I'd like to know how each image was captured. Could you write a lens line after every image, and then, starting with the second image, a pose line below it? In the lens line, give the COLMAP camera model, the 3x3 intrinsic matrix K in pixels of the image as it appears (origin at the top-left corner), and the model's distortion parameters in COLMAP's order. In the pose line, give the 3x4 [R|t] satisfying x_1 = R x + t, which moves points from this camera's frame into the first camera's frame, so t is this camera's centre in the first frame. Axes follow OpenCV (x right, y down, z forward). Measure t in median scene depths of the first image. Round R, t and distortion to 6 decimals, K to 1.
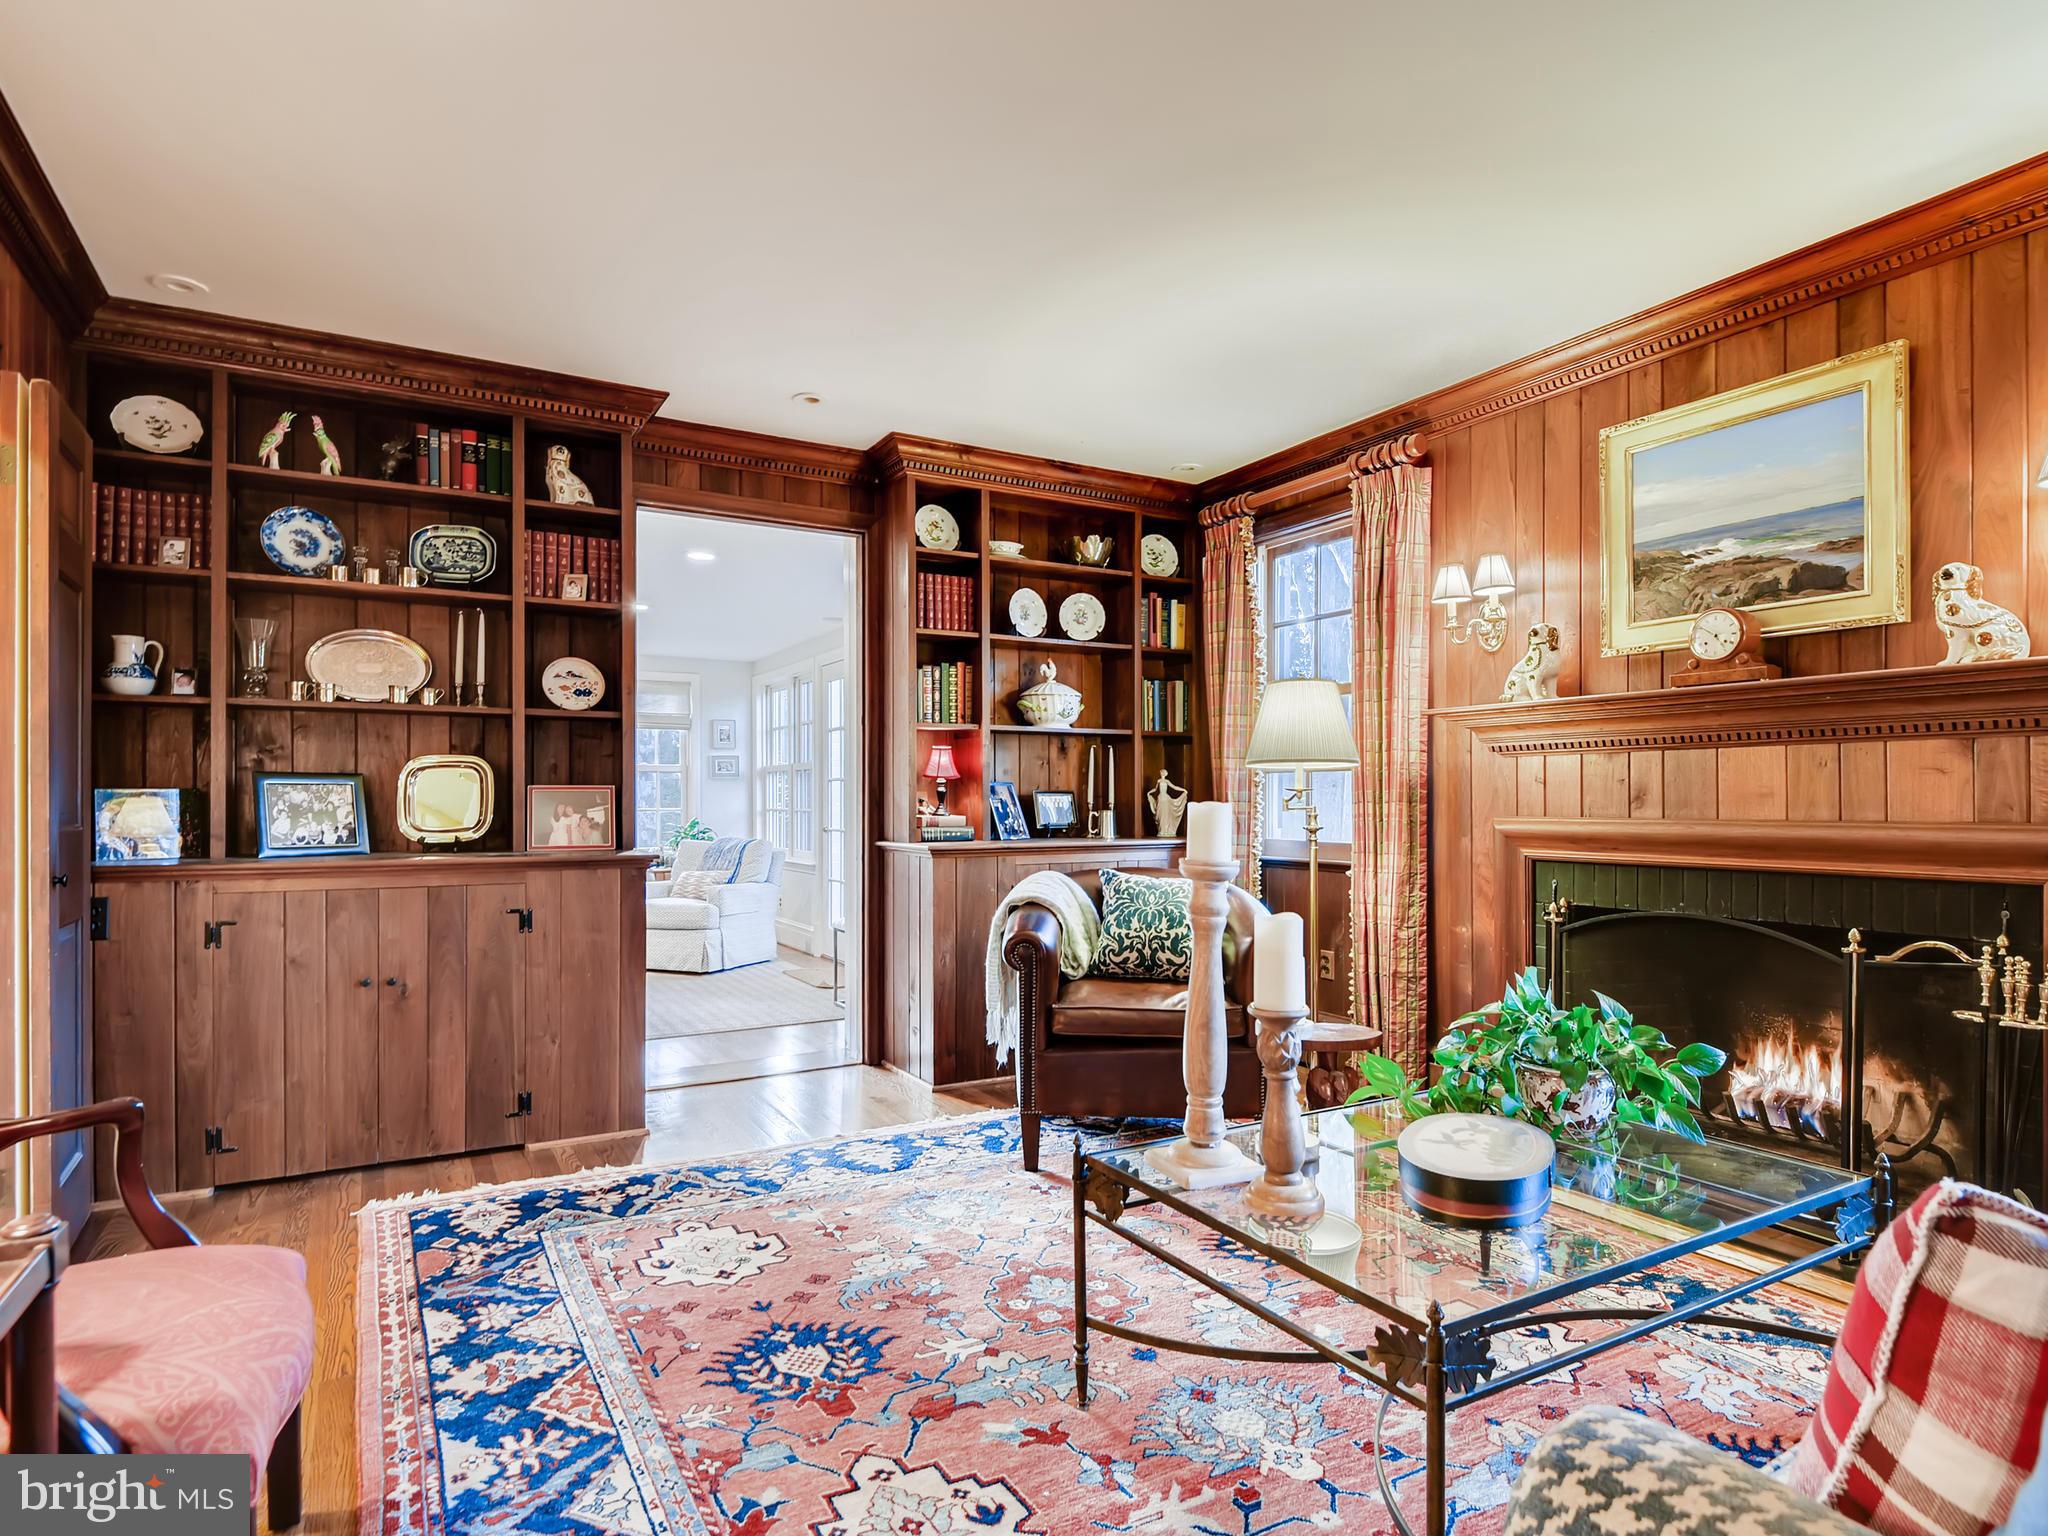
lens RADIAL K [[1107.4, 0, 1014.8], [0, 1107.4, 786.1], [0, 0, 1]] dist [0.010594, -0.004020]
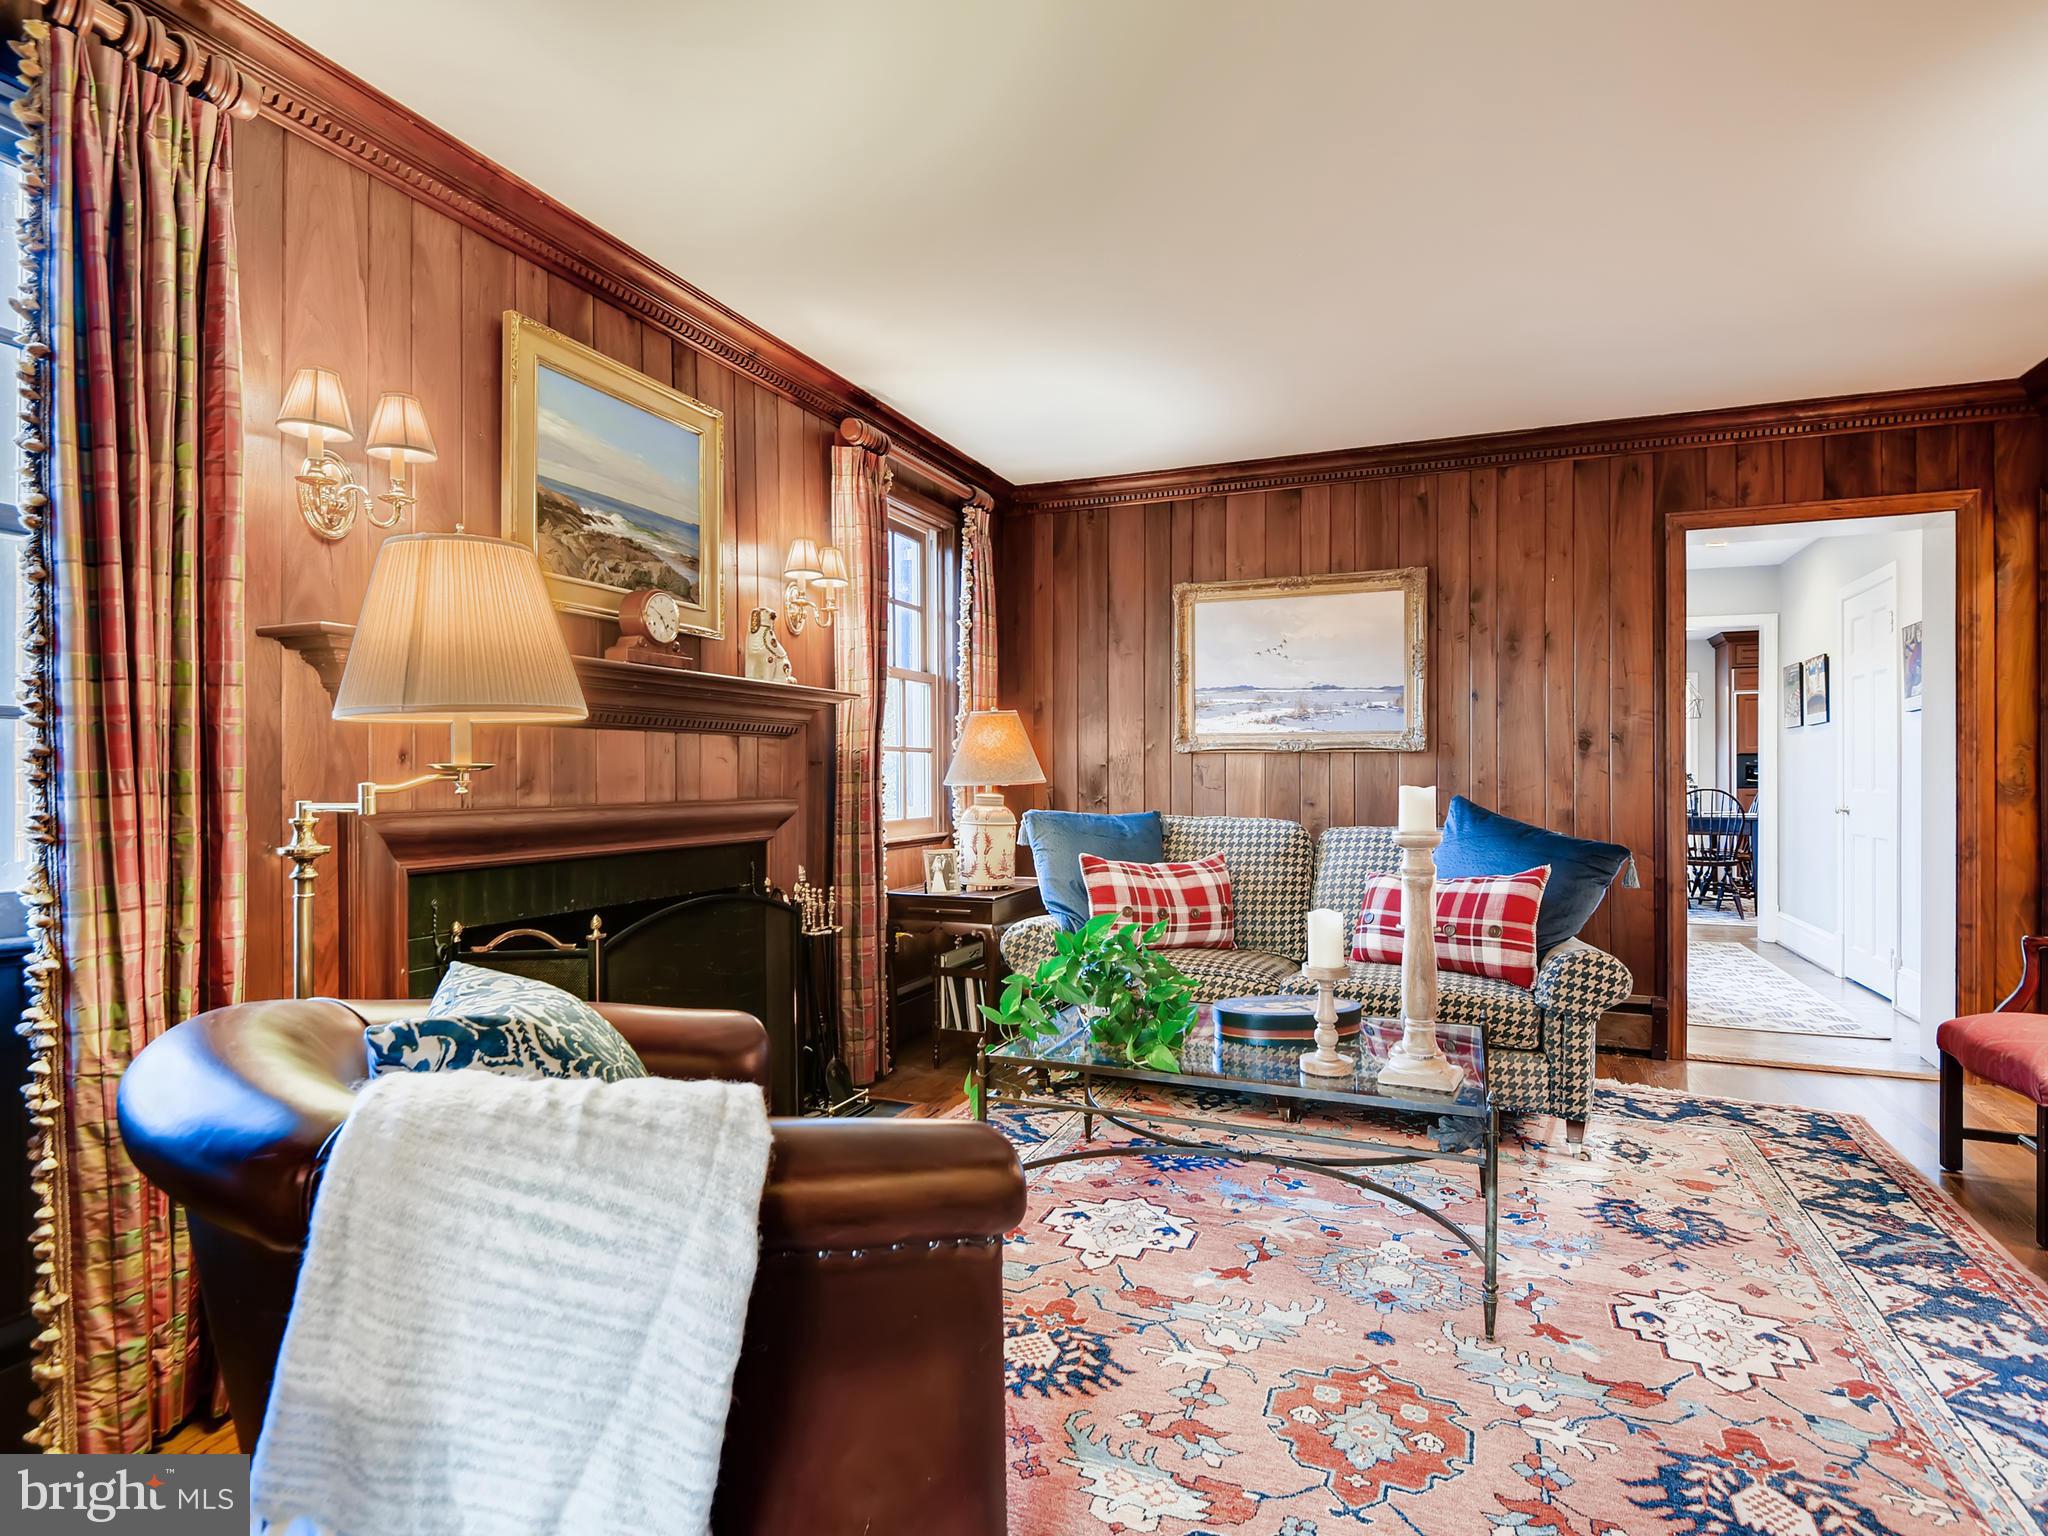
lens RADIAL K [[1107.4, 0, 1006.4], [0, 1107.4, 775.3], [0, 0, 1]] dist [0.010594, -0.004020]
pose [[-0.615687, -0.004312, 0.787979, -0.468777], [-0.014761, 0.999873, -0.006062, 0.007699], [-0.787853, -0.015364, -0.615672, 1.889637]]
